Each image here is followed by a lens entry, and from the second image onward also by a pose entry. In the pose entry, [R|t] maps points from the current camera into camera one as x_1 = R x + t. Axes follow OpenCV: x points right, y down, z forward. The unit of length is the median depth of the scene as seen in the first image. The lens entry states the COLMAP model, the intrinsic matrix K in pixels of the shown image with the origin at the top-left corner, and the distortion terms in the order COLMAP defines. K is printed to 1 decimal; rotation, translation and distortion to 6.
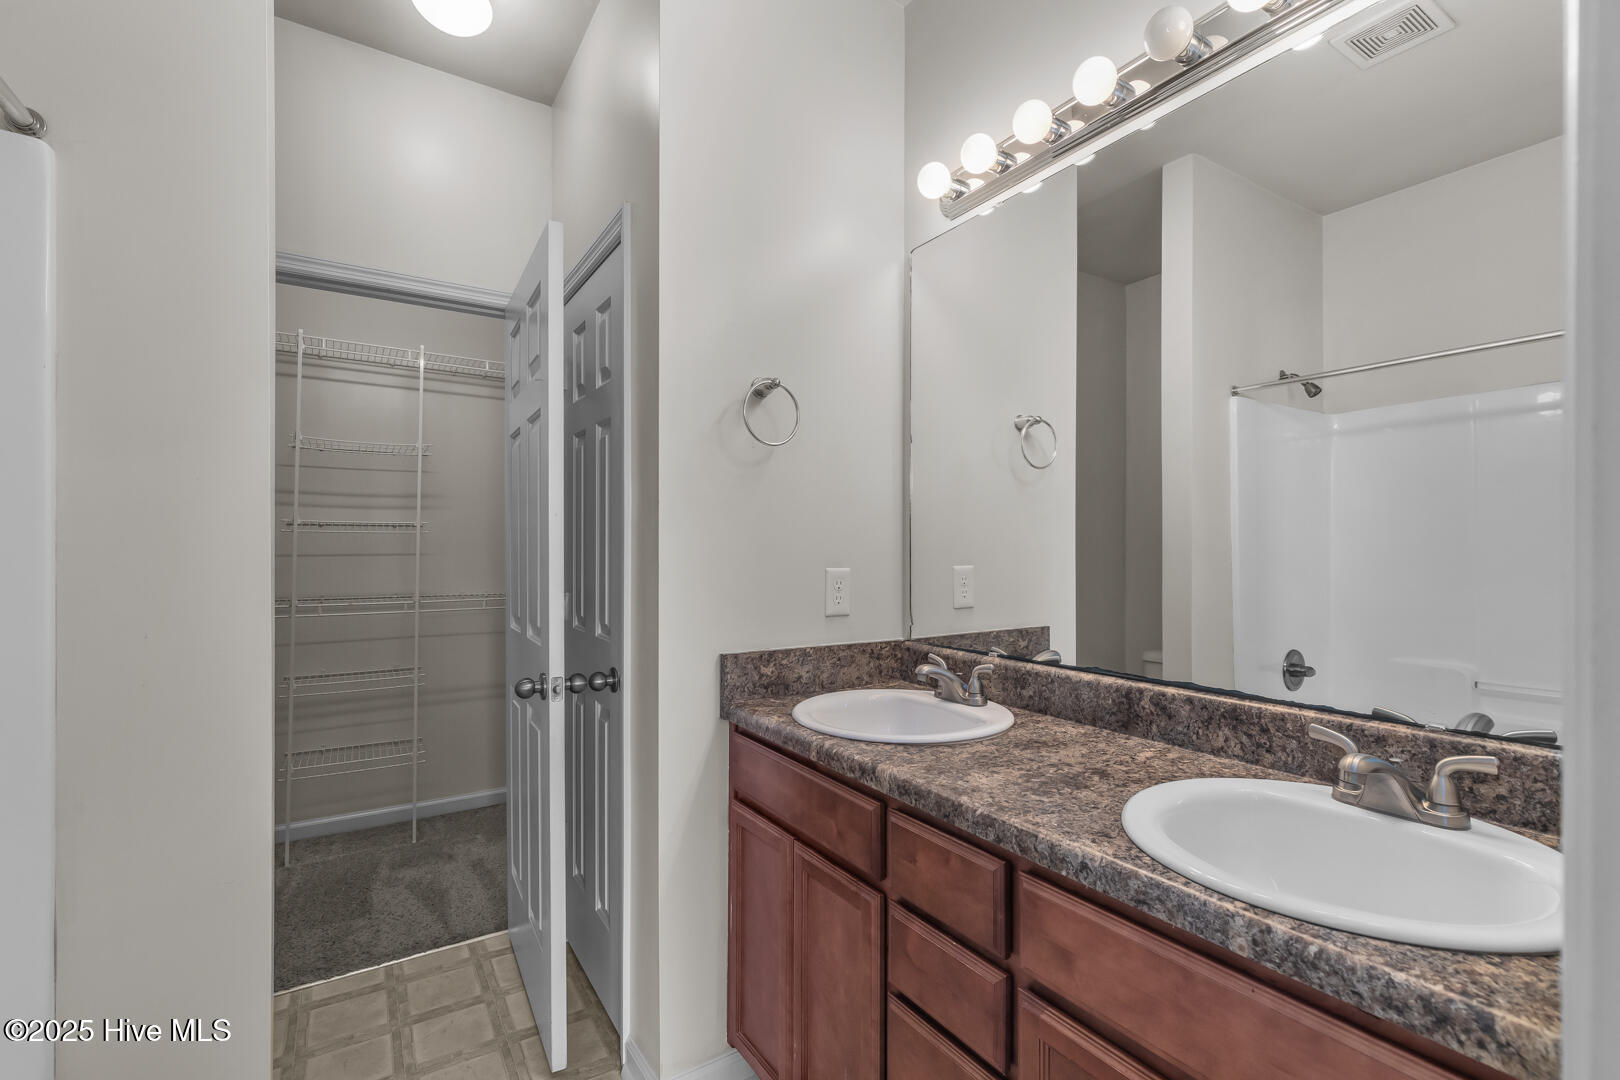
lens RADIAL K [[740.0, 0, 818.4], [0, 740.0, 541.5], [0, 0, 1]] dist [0.015670, -0.004176]
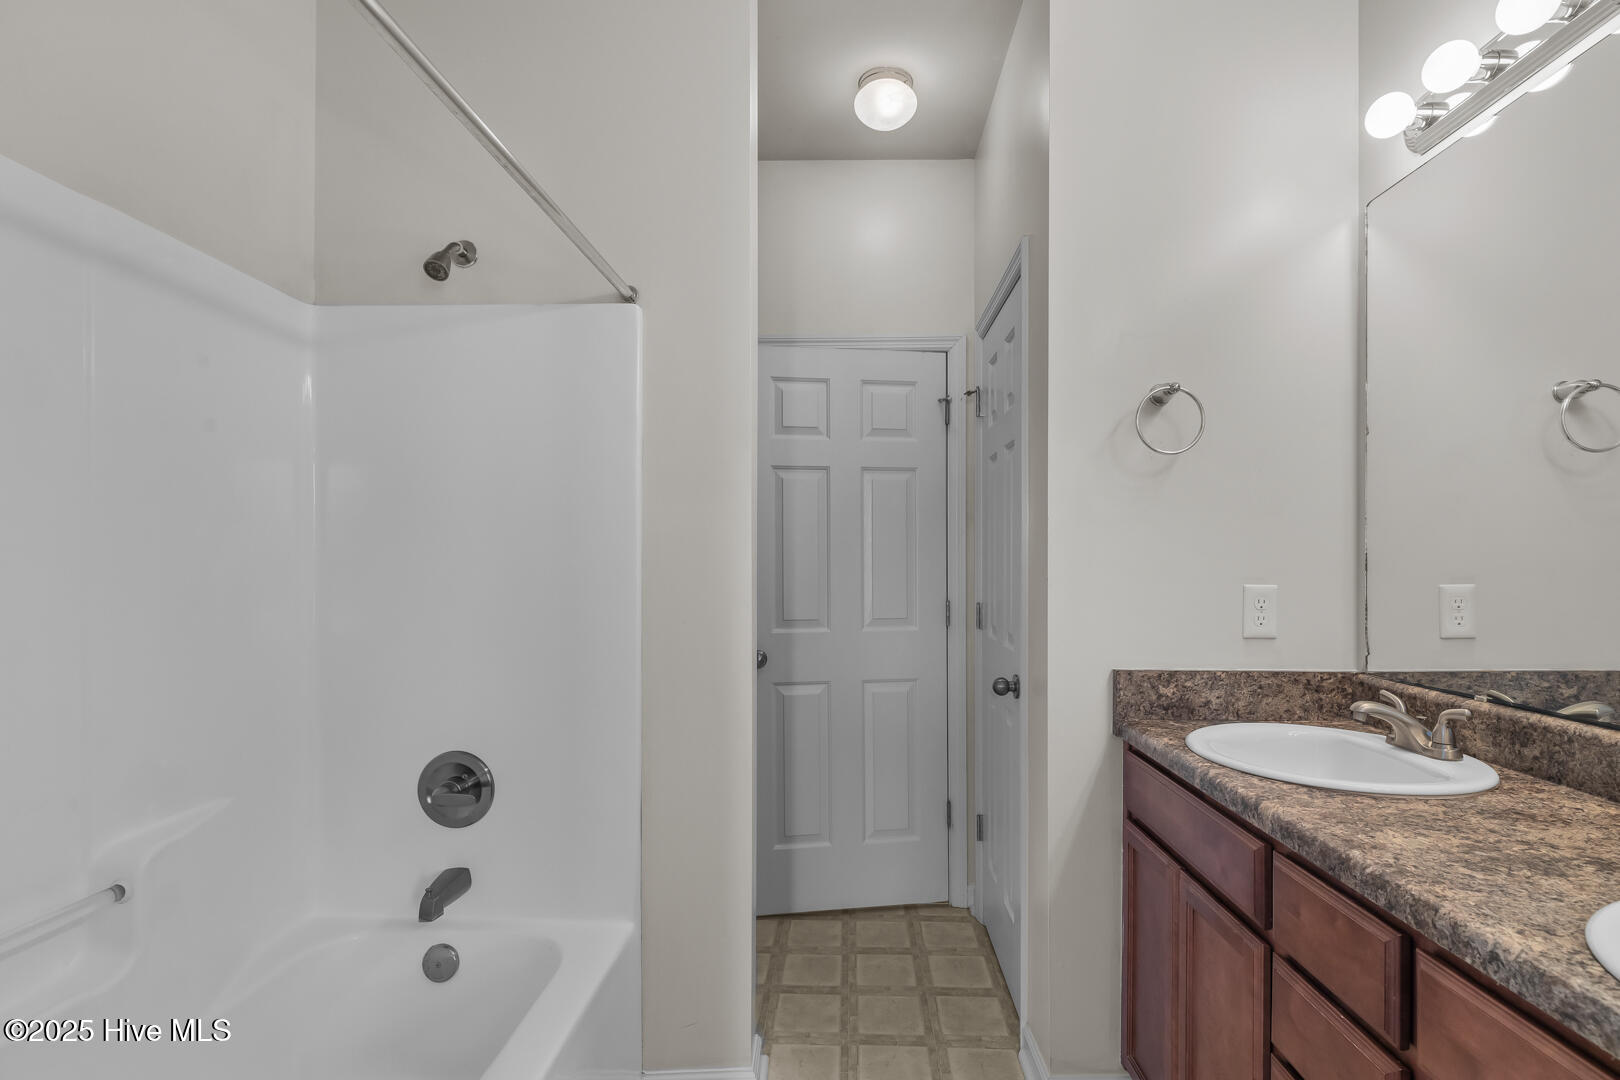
lens RADIAL K [[740.0, 0, 817.7], [0, 740.0, 548.9], [0, 0, 1]] dist [0.015670, -0.004176]
pose [[0.823081, -0.013494, -0.567764, 0.106619], [0.008054, 0.999894, -0.012089, -0.000587], [0.567867, 0.005378, 0.823103, -0.041901]]
